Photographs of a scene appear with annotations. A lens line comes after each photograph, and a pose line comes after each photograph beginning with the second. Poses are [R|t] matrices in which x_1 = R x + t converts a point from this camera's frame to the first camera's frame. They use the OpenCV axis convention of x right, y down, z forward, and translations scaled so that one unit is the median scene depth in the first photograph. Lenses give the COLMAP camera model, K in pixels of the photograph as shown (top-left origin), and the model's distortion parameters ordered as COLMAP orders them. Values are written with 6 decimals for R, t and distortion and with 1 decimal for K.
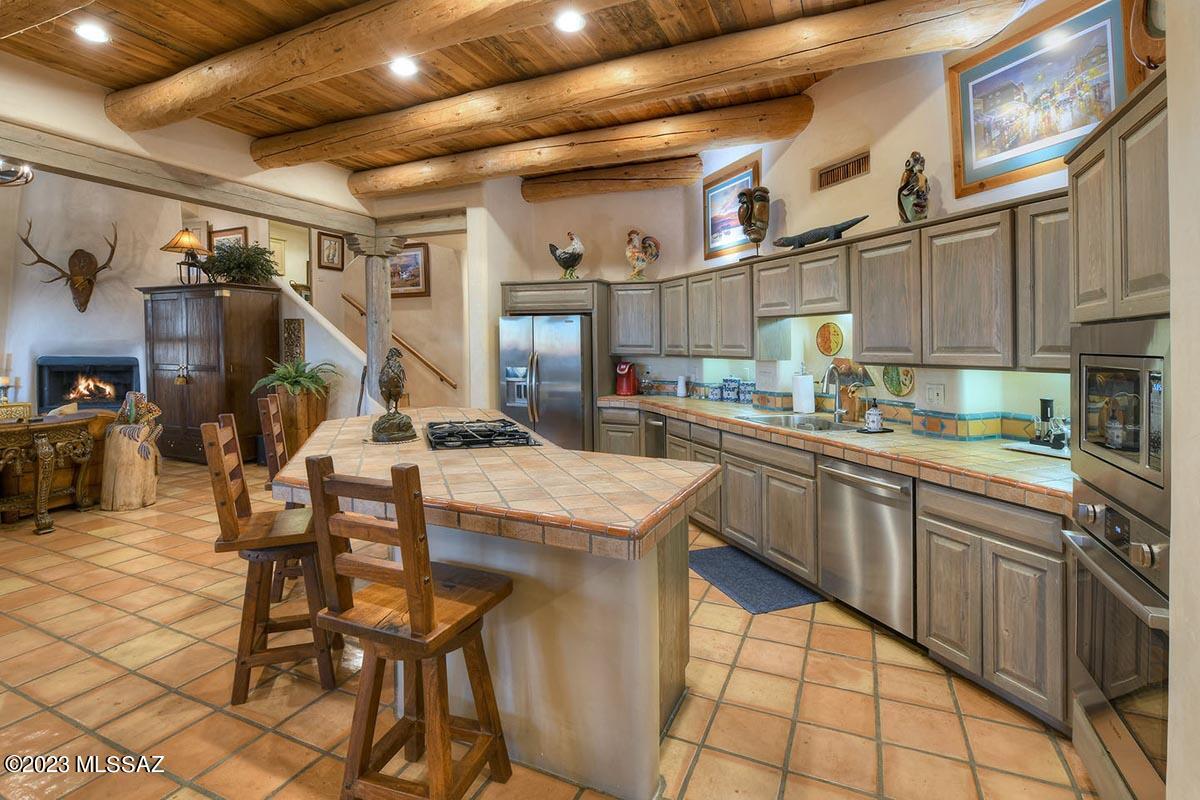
lens RADIAL K [[568.0, 0, 600.9], [0, 568.0, 345.4], [0, 0, 1]] dist [-0.002226, -0.000135]
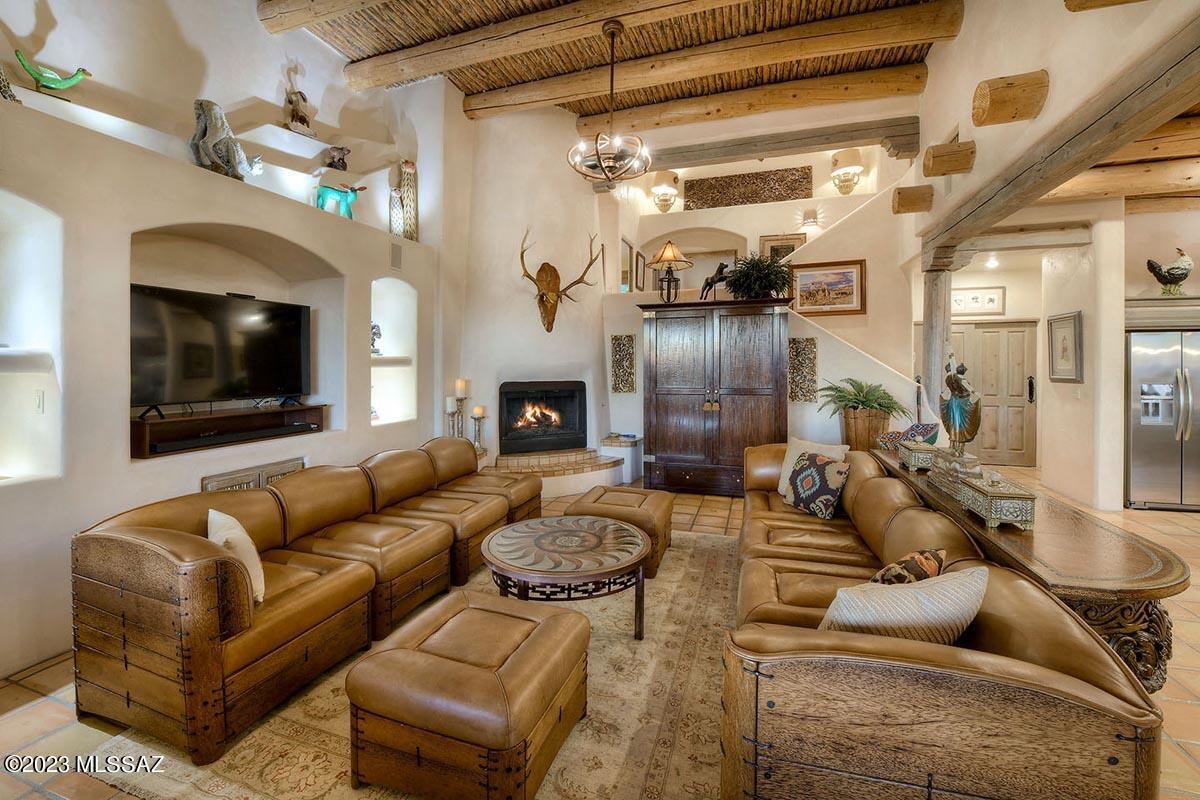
lens RADIAL K [[511.1, 0, 601.0], [0, 511.1, 365.3], [0, 0, 1]] dist [-0.002736, -0.000613]
pose [[0.994532, -0.013618, 0.103544, -0.999342], [0.012779, 0.999880, 0.008762, -0.012857], [-0.103651, -0.007391, 0.994586, 0.193323]]
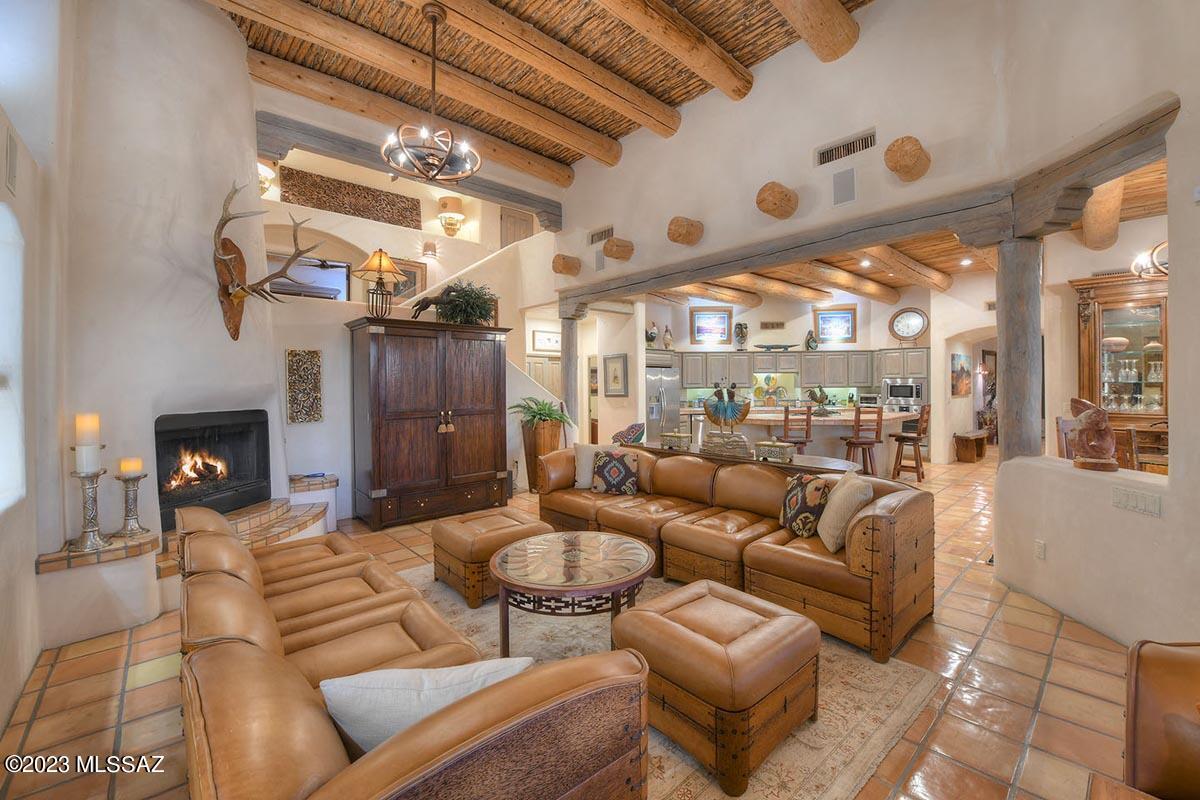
lens RADIAL K [[503.1, 0, 612.8], [0, 503.1, 391.7], [0, 0, 1]] dist [0.000563, -0.000120]
pose [[0.383687, -0.023376, 0.923167, -1.382464], [0.008875, 0.999727, 0.021626, -0.011004], [-0.923421, -0.000105, 0.383789, 0.432934]]
